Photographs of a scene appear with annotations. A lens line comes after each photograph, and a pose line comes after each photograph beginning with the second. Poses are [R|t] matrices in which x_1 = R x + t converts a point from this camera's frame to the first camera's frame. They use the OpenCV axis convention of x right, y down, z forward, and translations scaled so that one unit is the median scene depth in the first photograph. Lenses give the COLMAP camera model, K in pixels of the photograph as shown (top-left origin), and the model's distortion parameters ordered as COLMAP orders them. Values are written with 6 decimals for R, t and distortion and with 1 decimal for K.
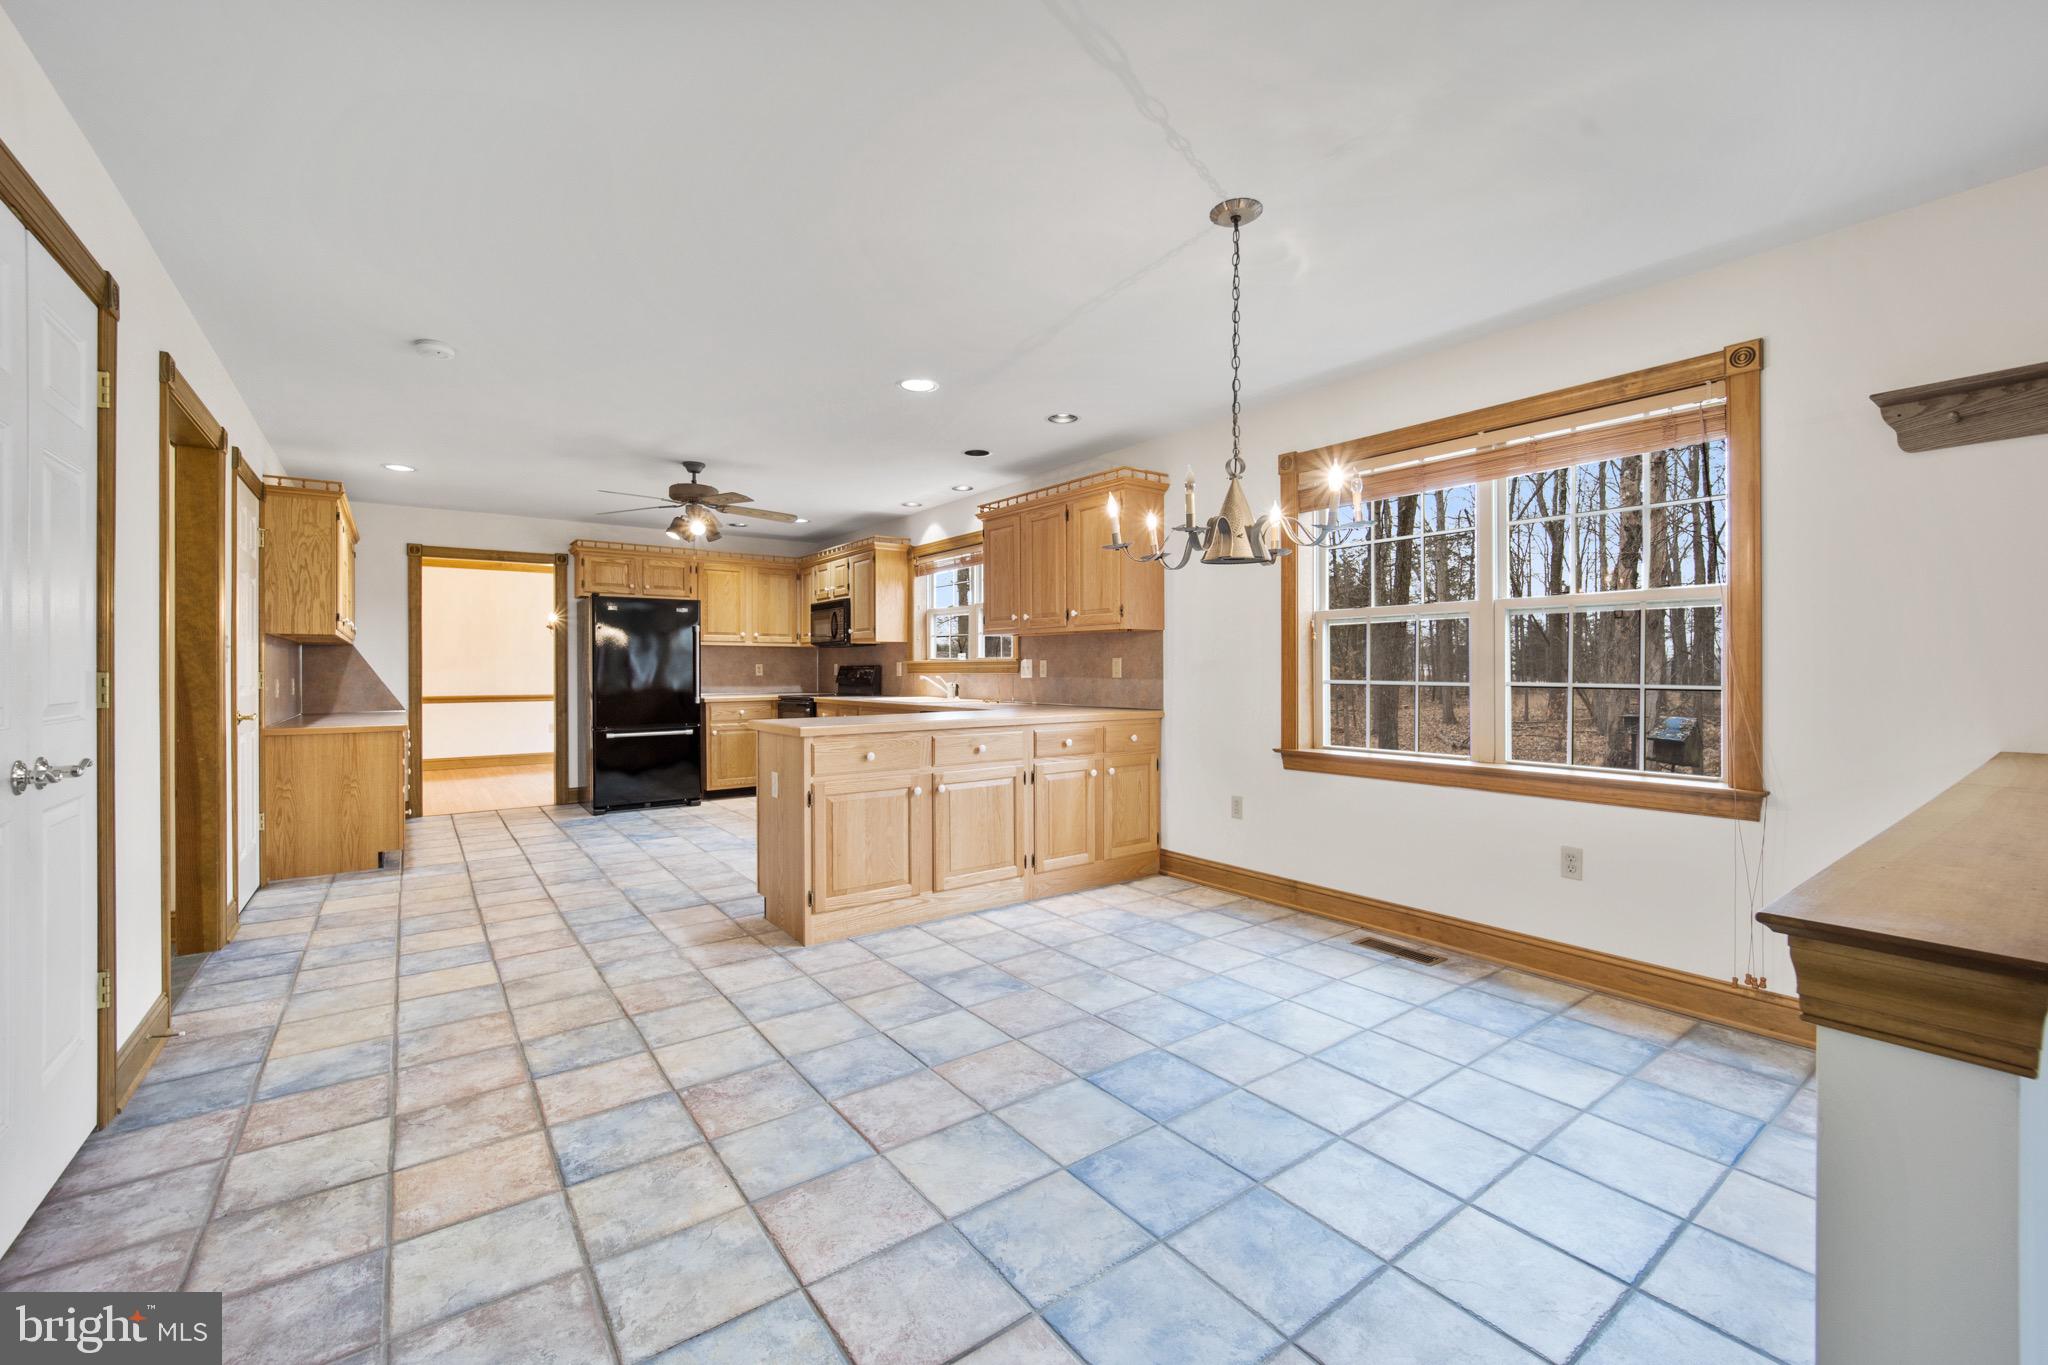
lens RADIAL K [[824.0, 0, 1029.9], [0, 824.0, 665.6], [0, 0, 1]] dist [-0.013763, -0.000099]
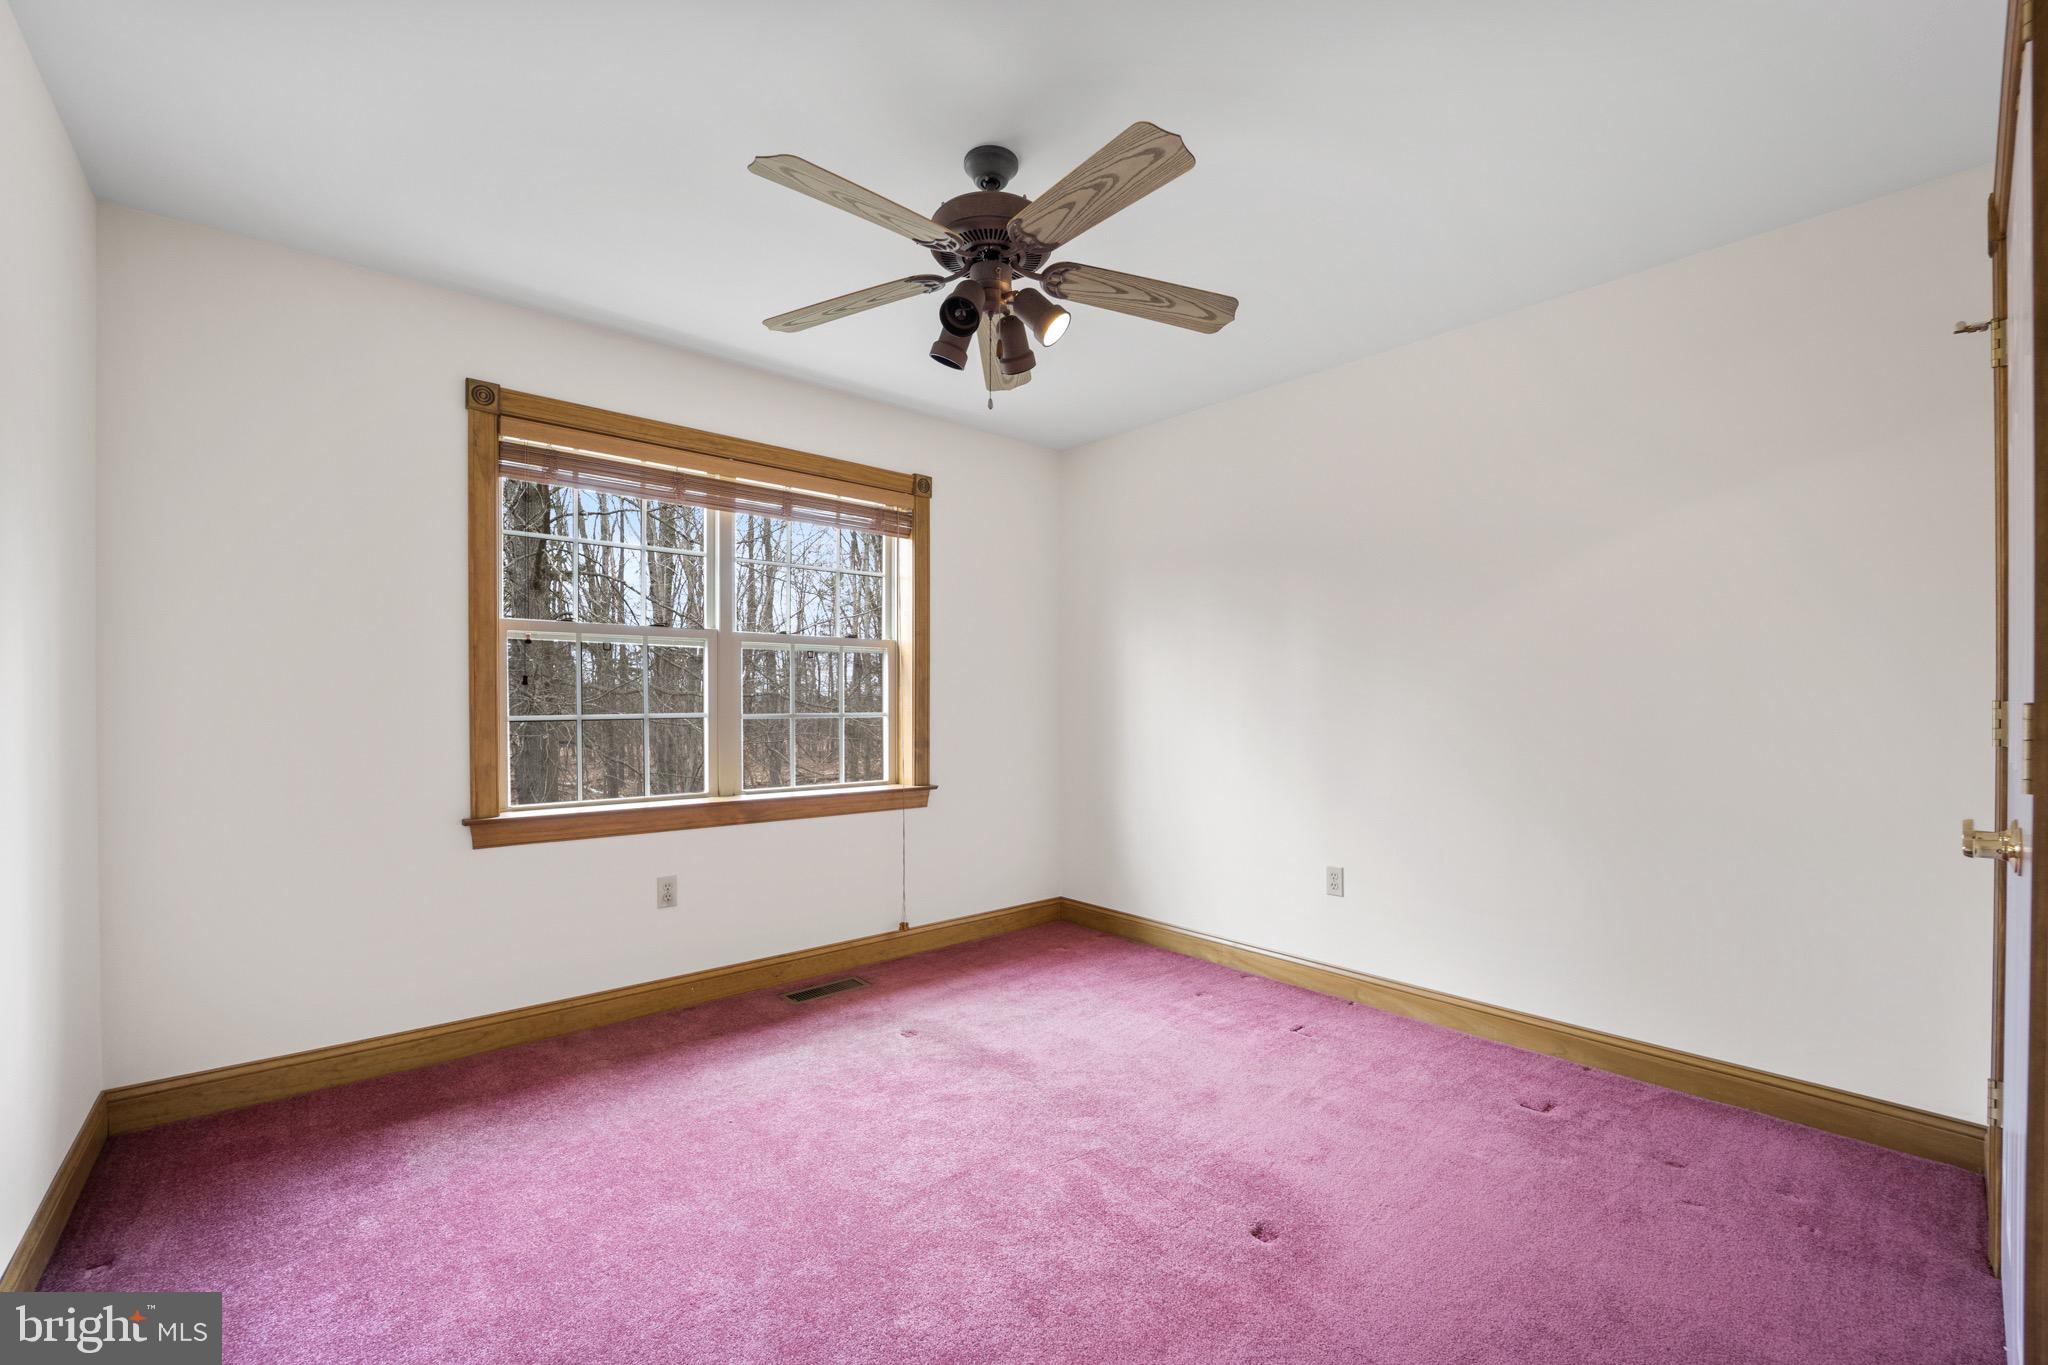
lens RADIAL K [[833.1, 0, 994.4], [0, 833.1, 687.8], [0, 0, 1]] dist [-0.001069, -0.000184]
pose [[-0.050010, 0.014523, 0.998643, -0.340188], [-0.009138, 0.999846, -0.014998, 0.000638], [-0.998707, -0.009875, -0.049870, 0.535102]]
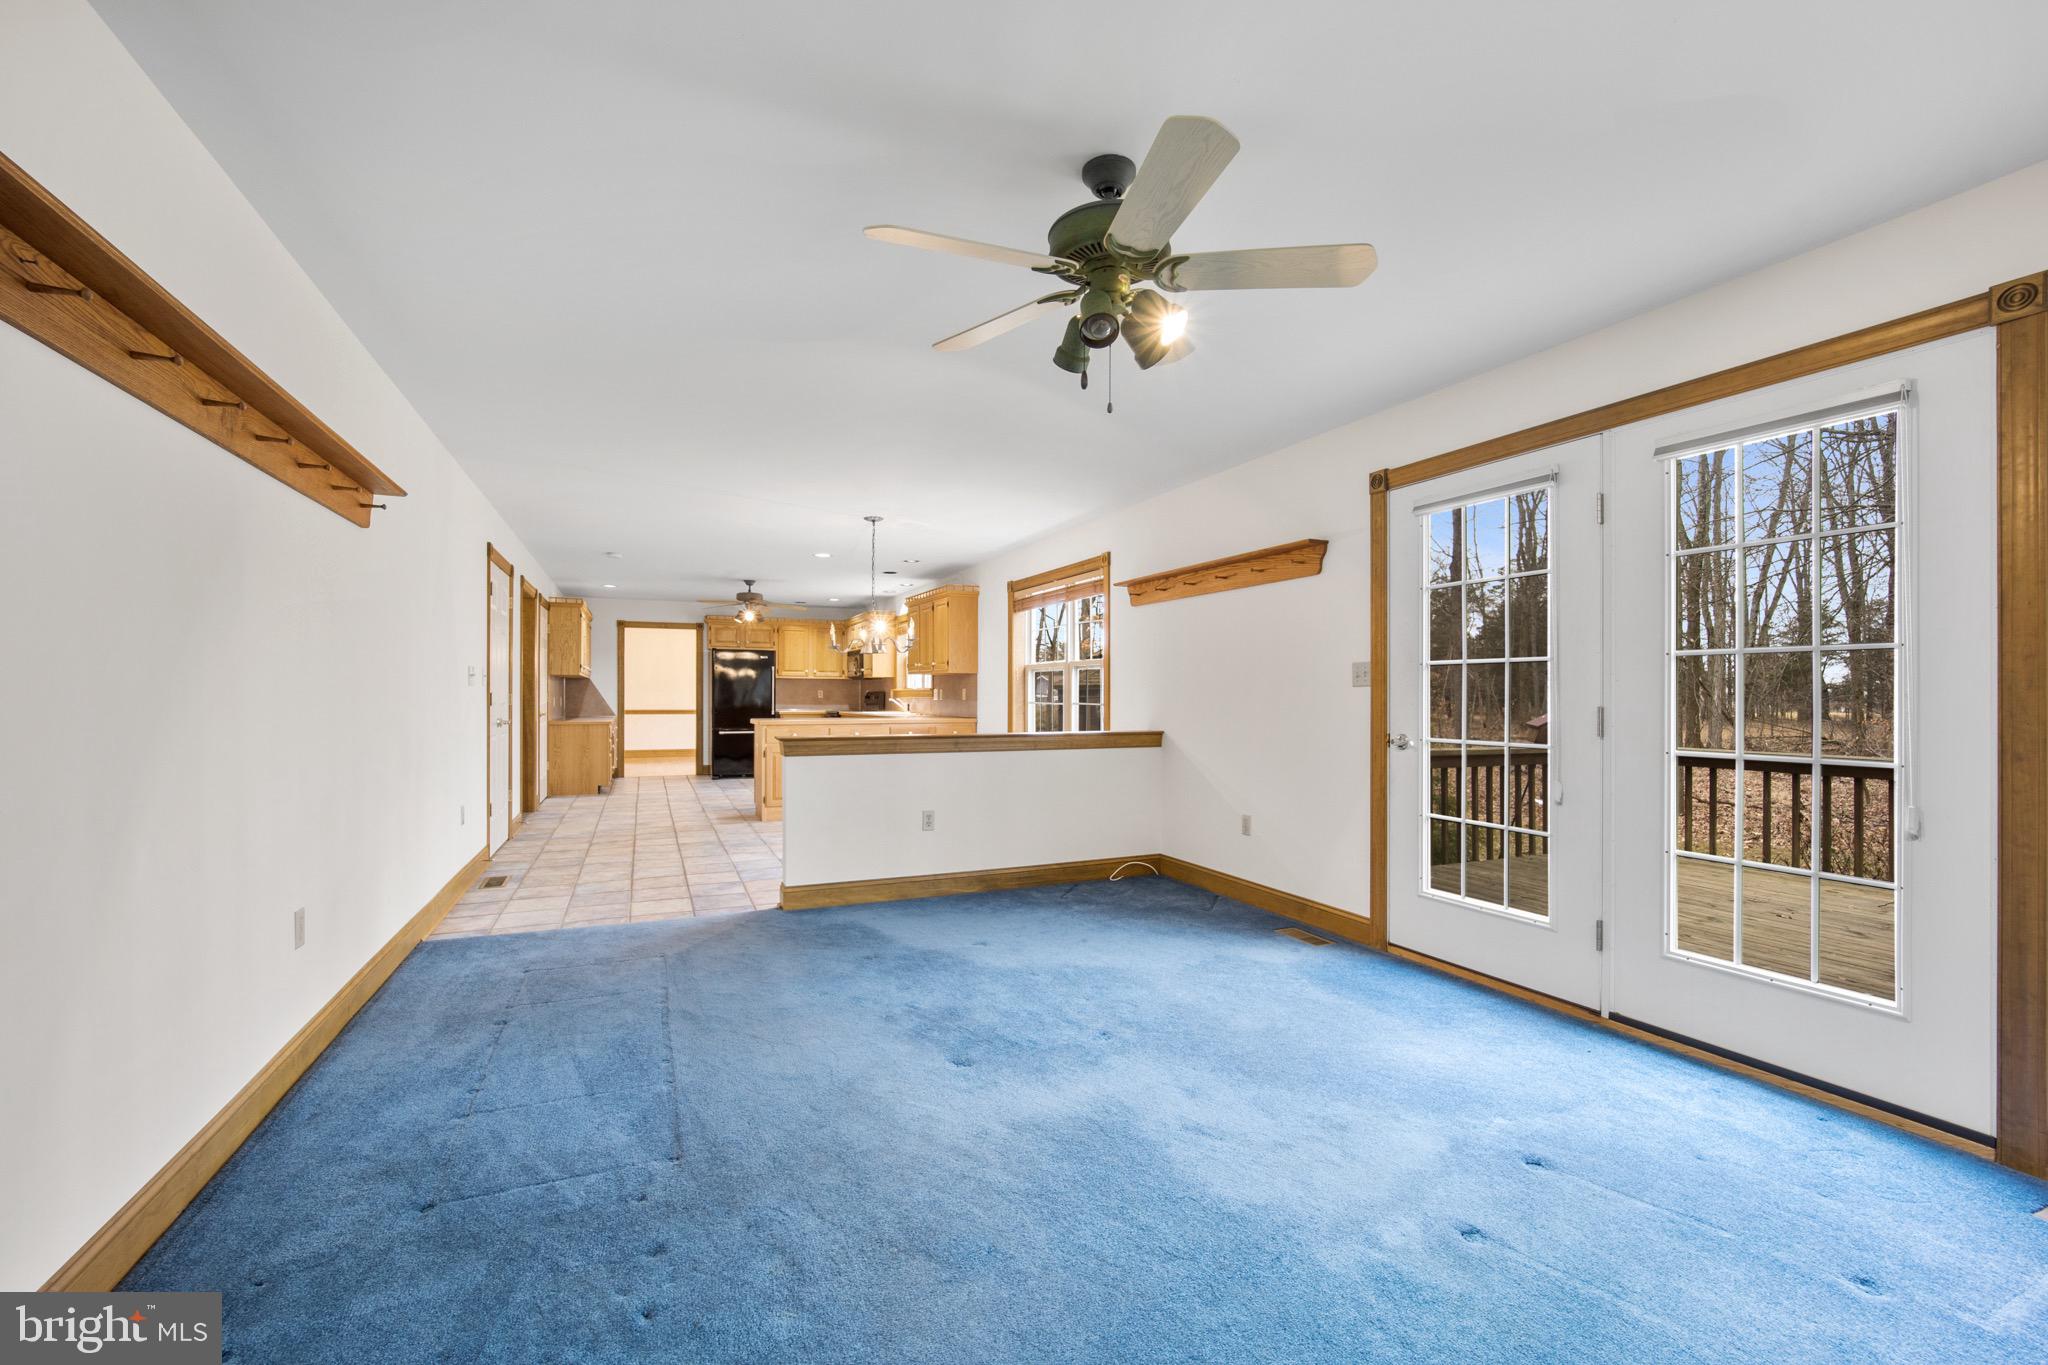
lens RADIAL K [[833.1, 0, 994.4], [0, 833.1, 687.8], [0, 0, 1]] dist [-0.001069, -0.000184]
pose [[0.969113, 0.004186, -0.246583, 0.651902], [-0.005118, 0.999982, -0.003138, -0.006176], [0.246566, 0.004303, 0.969116, -0.744359]]
